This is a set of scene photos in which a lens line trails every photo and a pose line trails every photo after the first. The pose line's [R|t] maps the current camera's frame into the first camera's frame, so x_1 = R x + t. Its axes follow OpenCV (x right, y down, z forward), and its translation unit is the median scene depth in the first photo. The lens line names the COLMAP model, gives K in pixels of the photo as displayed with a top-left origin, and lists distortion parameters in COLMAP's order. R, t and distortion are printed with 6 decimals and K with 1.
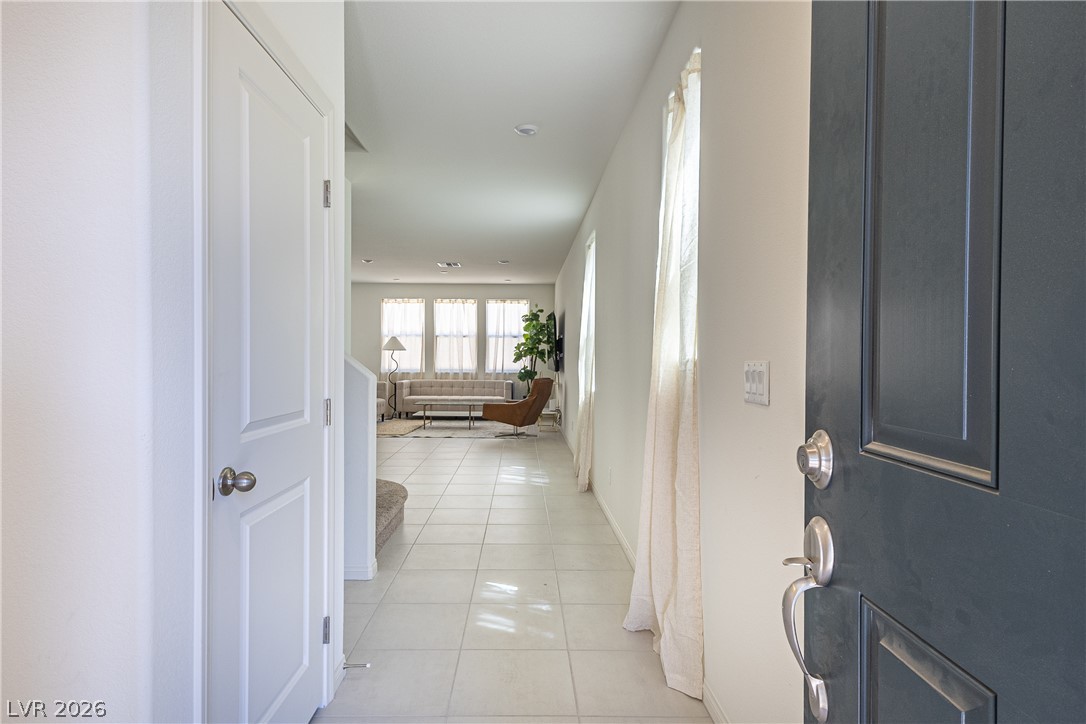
lens RADIAL K [[591.6, 0, 543.1], [0, 591.6, 359.9], [0, 0, 1]] dist [-0.000162, -0.000001]
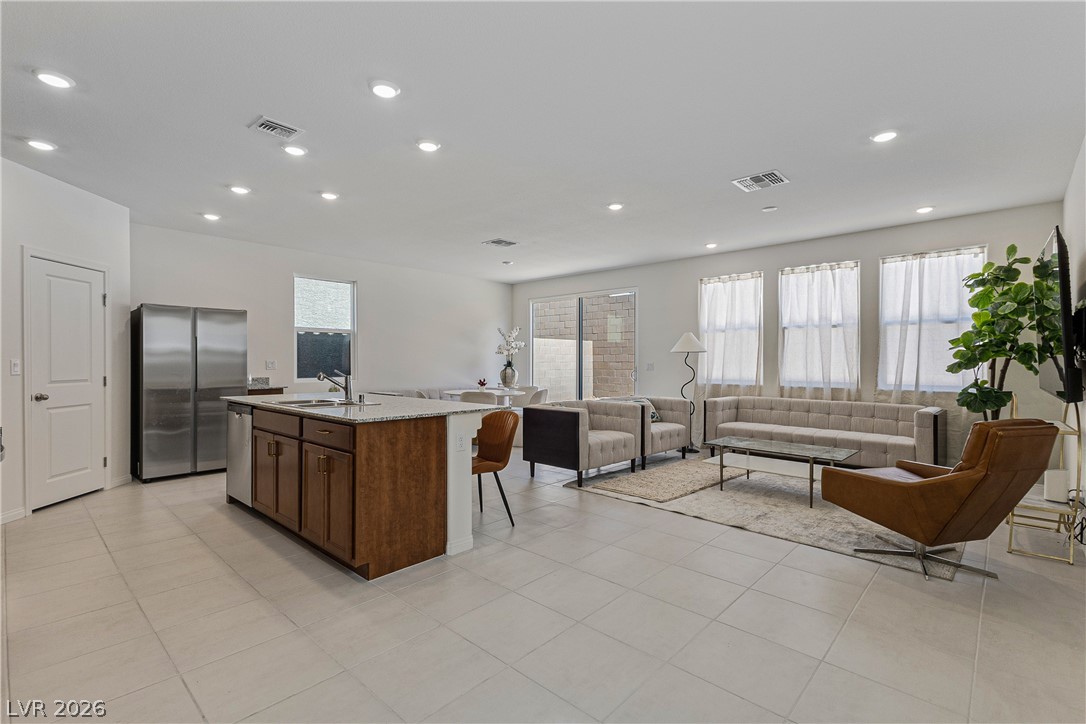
lens RADIAL K [[496.3, 0, 538.0], [0, 496.3, 364.0], [0, 0, 1]] dist [0.020668, -0.005994]
pose [[0.708456, 0.000278, -0.705755, 0.007005], [-0.004154, 0.999984, -0.003775, 0.000741], [0.705743, 0.005606, 0.708446, 0.448516]]
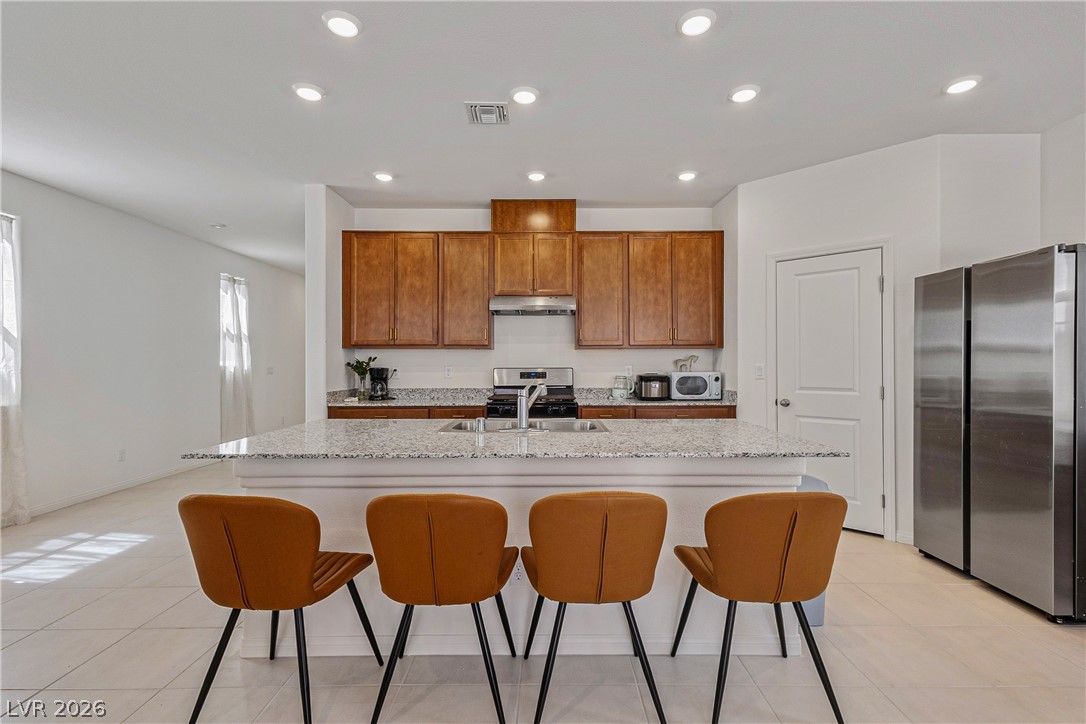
lens RADIAL K [[506.7, 0, 552.3], [0, 506.7, 362.2], [0, 0, 1]] dist [0.015277, -0.002516]
pose [[-0.999668, -0.003673, 0.025519, -0.303973], [-0.003619, 0.999991, 0.002135, -0.003464], [-0.025527, 0.002042, -0.999672, 0.769727]]
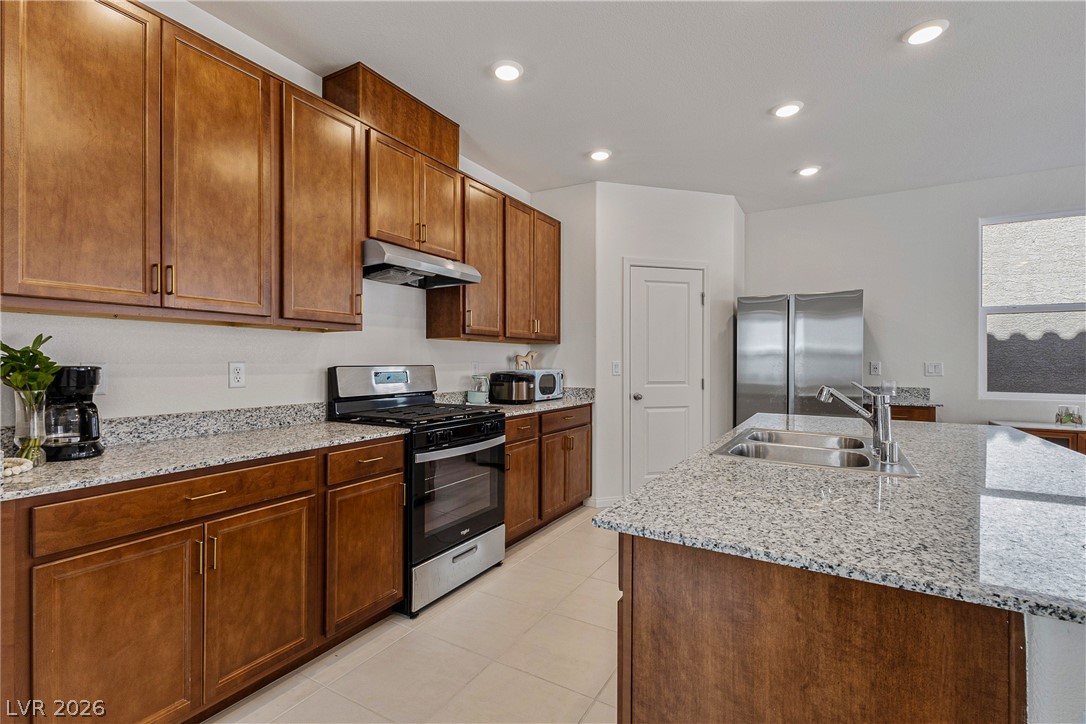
lens RADIAL K [[496.3, 0, 538.8], [0, 496.3, 361.5], [0, 0, 1]] dist [0.020668, -0.005994]
pose [[-0.535850, -0.007391, -0.844281, -0.122092], [-0.011334, 0.999935, -0.001560, -0.000475], [0.844237, 0.008733, -0.535898, 0.574895]]
